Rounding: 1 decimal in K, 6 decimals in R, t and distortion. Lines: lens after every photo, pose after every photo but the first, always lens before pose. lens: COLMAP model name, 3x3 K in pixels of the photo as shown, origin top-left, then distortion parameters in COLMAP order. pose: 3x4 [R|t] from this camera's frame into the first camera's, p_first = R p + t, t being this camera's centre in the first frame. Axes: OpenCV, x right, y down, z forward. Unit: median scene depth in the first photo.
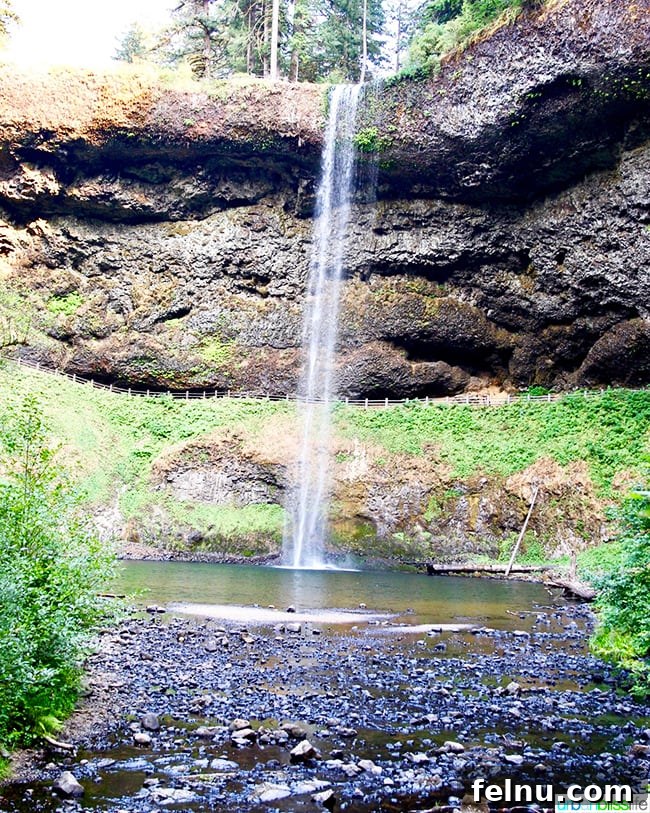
lens RADIAL K [[1075.3, 0, 325.0], [0, 1075.3, 405.4], [0, 0, 1]] dist [-0.110576, 0.000000]
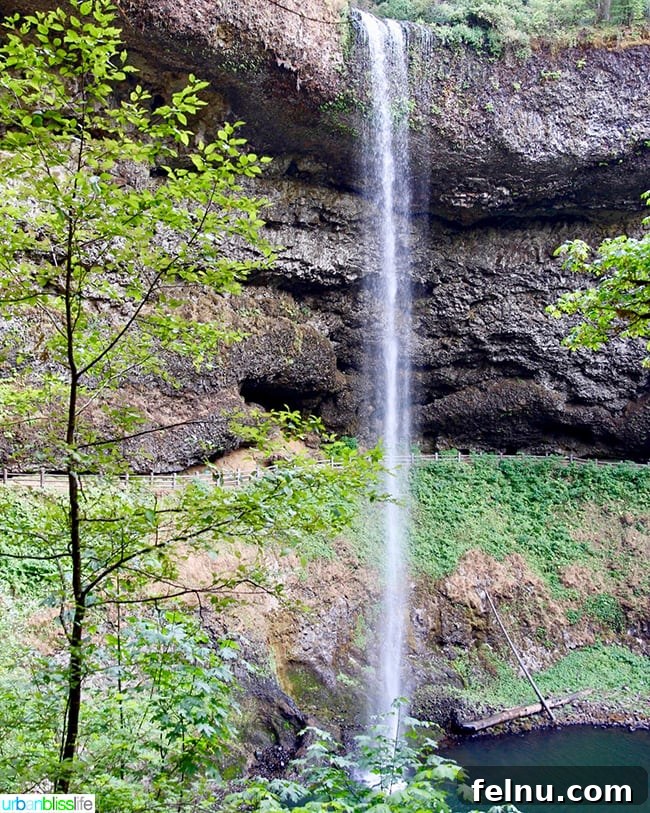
lens RADIAL K [[1075.3, 0, 324.3], [0, 1075.3, 407.0], [0, 0, 1]] dist [-0.110576, 0.000000]
pose [[0.503955, -0.039622, 0.862821, -0.553250], [-0.097928, 0.989885, 0.102654, -0.132859], [-0.858160, -0.136227, 0.494977, 0.686899]]
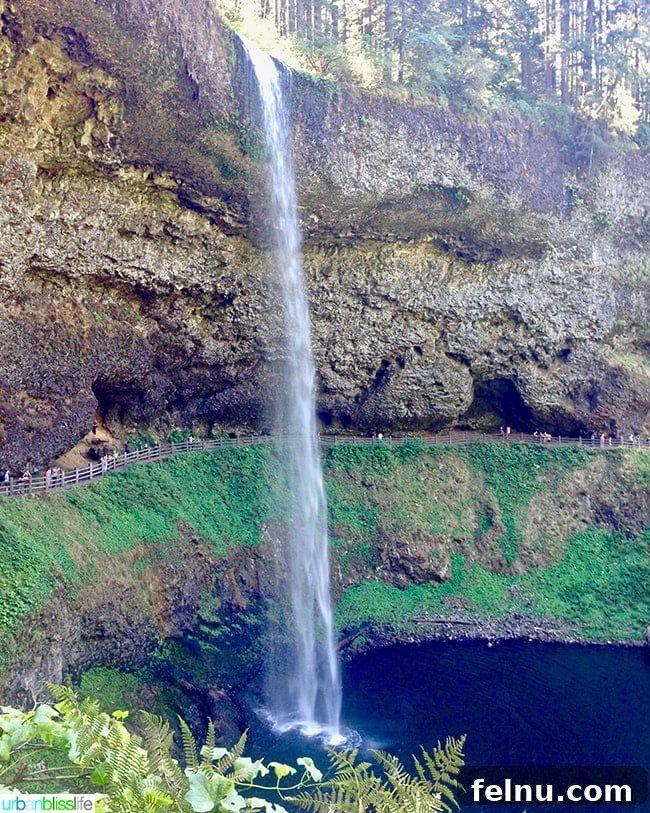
lens RADIAL K [[787.4, 0, 325.7], [0, 787.4, 405.7], [0, 0, 1]] dist [0.072195, 0.000000]
pose [[0.037178, -0.064725, 0.997210, -0.515577], [-0.107927, 0.991803, 0.068397, -0.109039], [-0.993463, -0.110168, 0.029888, 0.917426]]
